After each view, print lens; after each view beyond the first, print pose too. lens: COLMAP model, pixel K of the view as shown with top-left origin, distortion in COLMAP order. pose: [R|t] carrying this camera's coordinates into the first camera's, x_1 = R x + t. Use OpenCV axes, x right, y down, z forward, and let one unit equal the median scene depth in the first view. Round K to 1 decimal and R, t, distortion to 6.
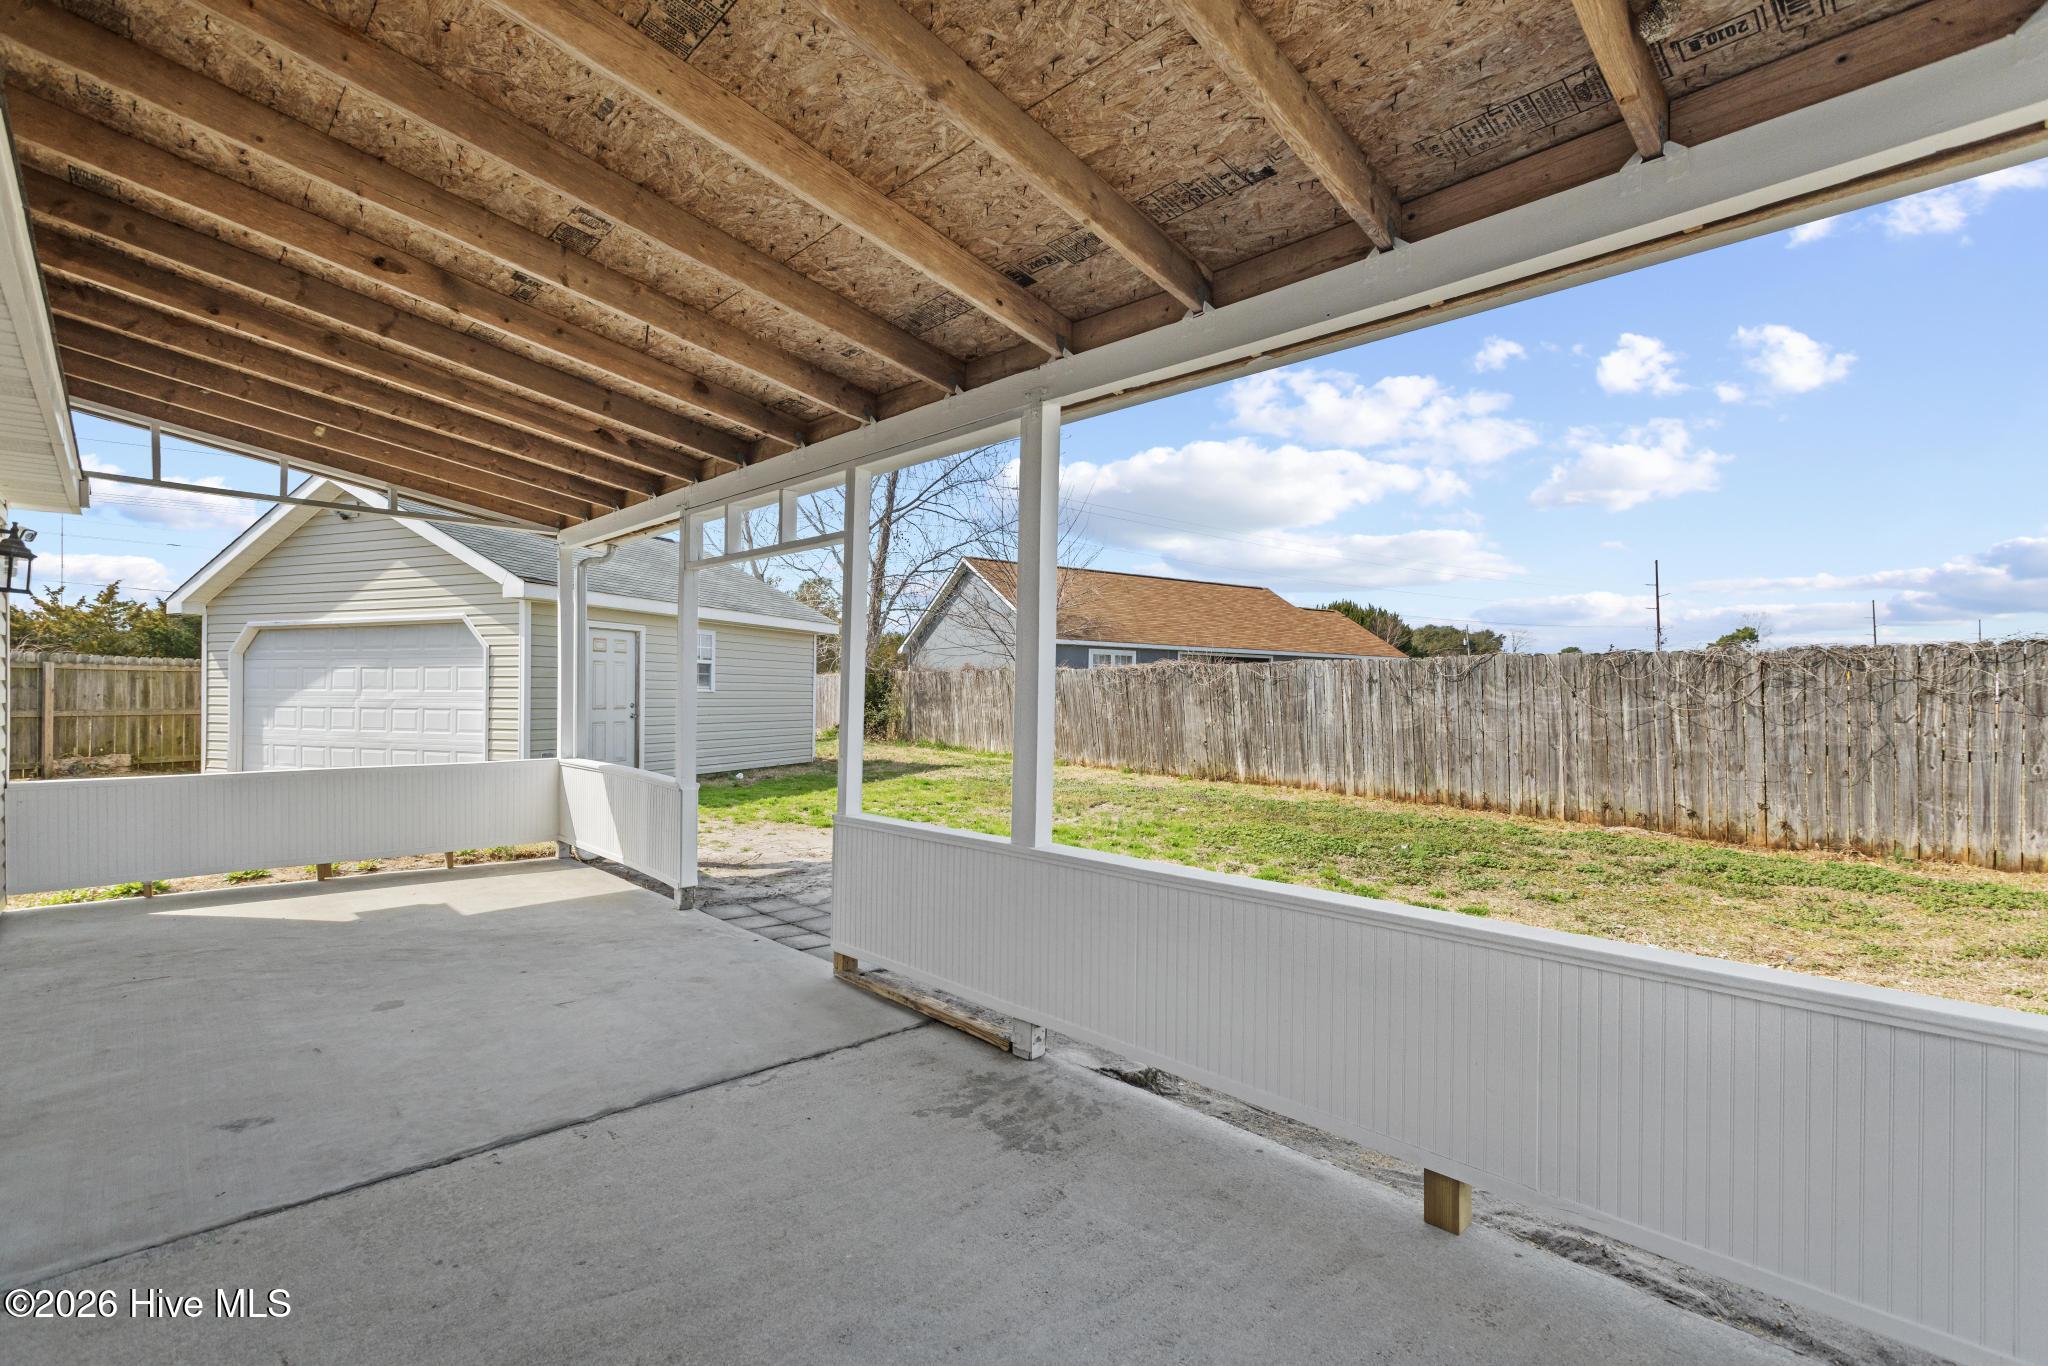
lens RADIAL K [[925.7, 0, 1023.9], [0, 925.7, 693.6], [0, 0, 1]] dist [-0.001019, -0.000138]
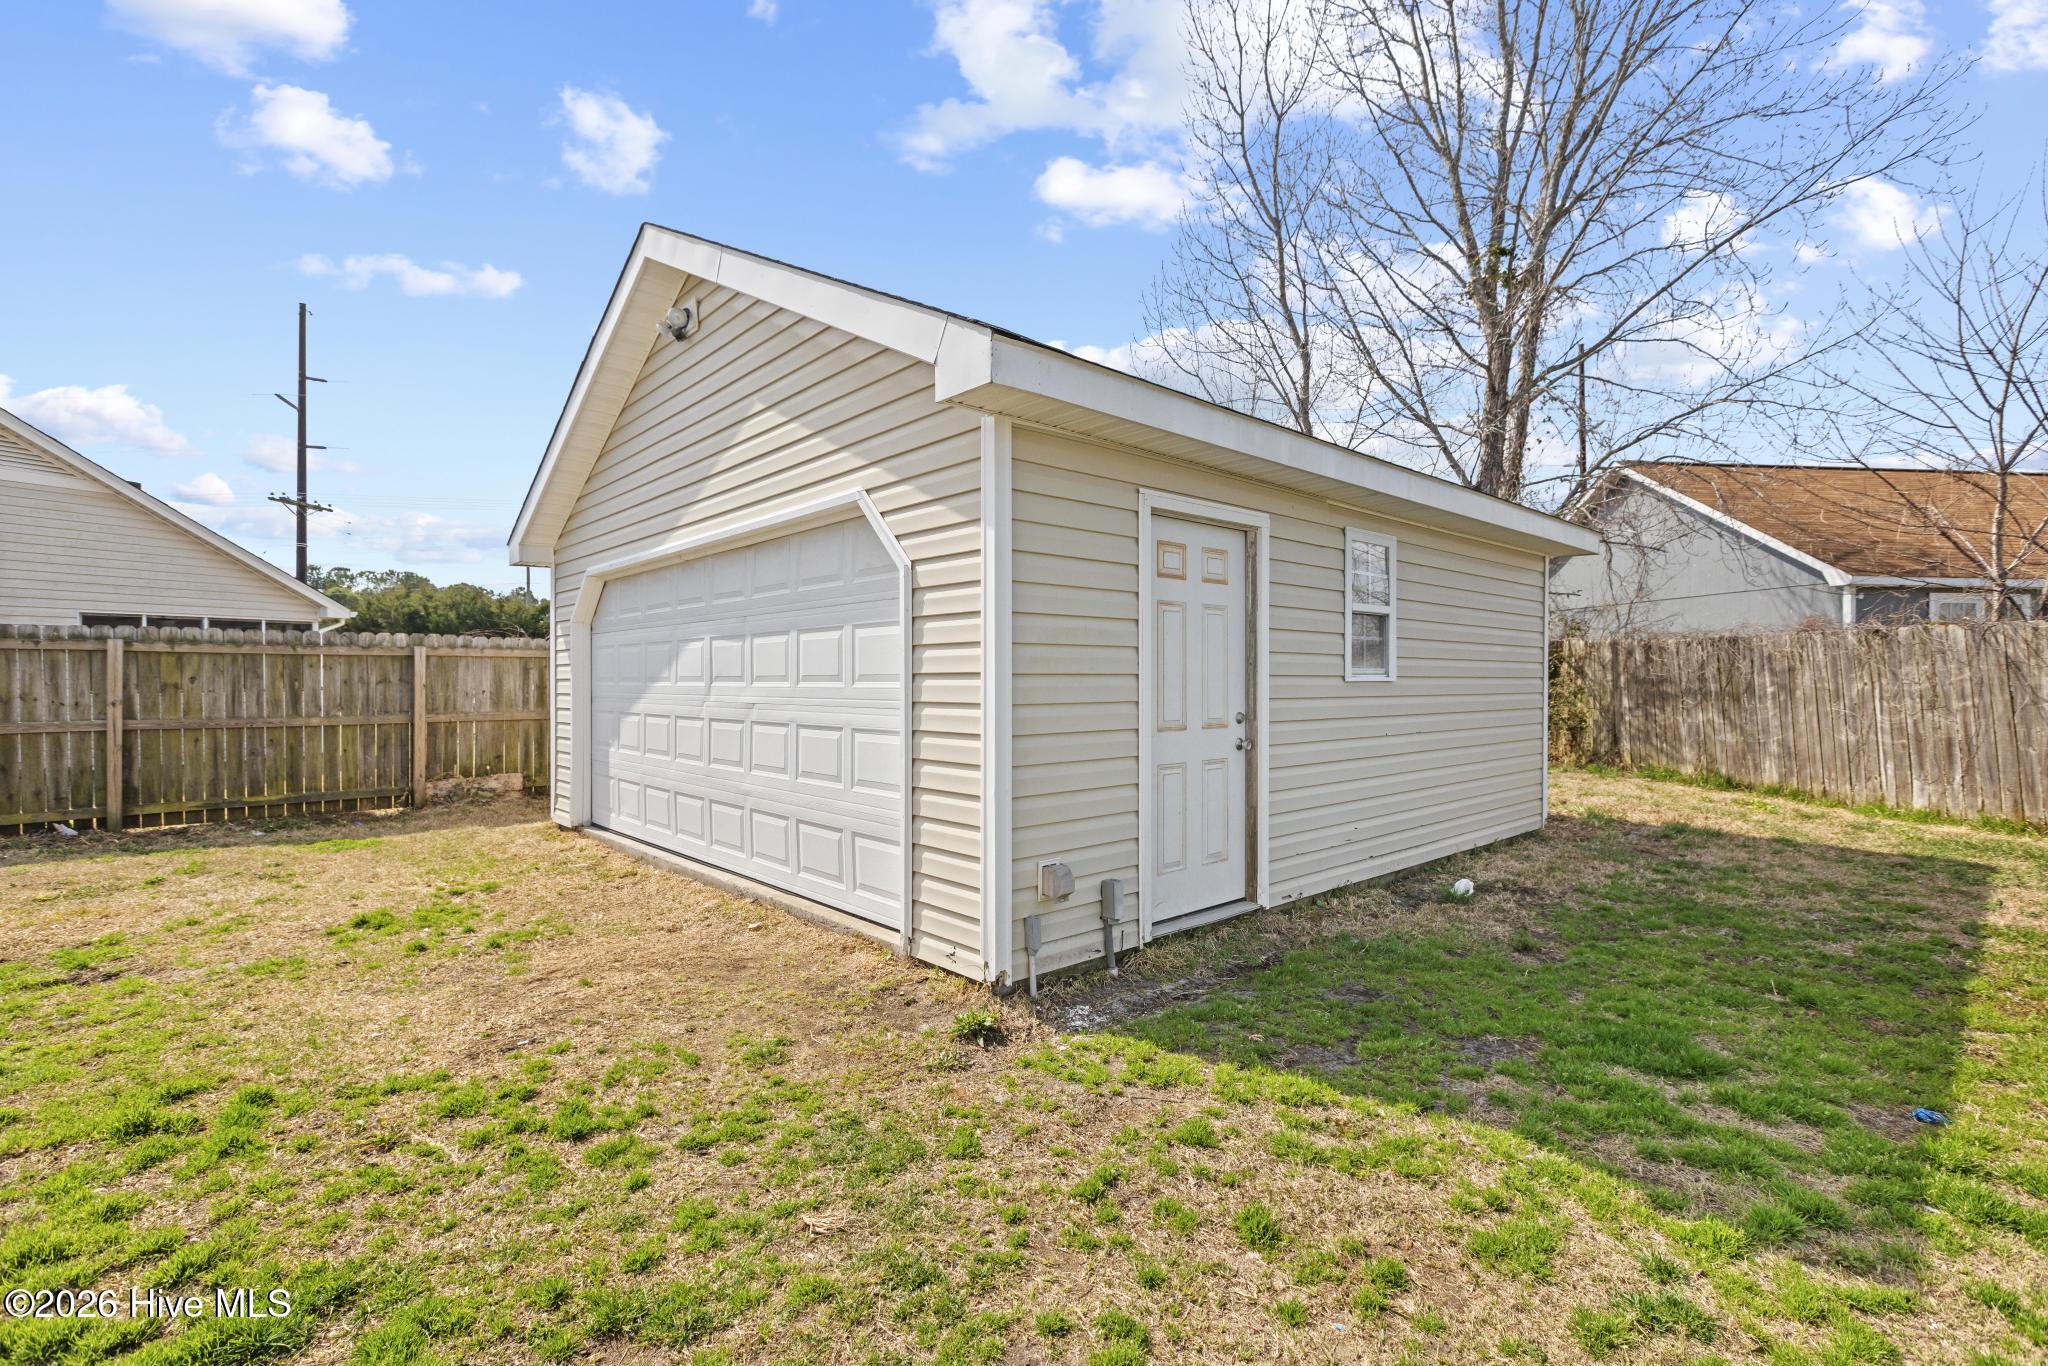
lens RADIAL K [[912.2, 0, 1030.6], [0, 912.2, 696.9], [0, 0, 1]] dist [0.000763, -0.000574]
pose [[0.892260, 0.000396, -0.451521, -0.306028], [0.007673, 0.999842, 0.016039, -0.002833], [0.451456, -0.017776, 0.892116, 0.574015]]
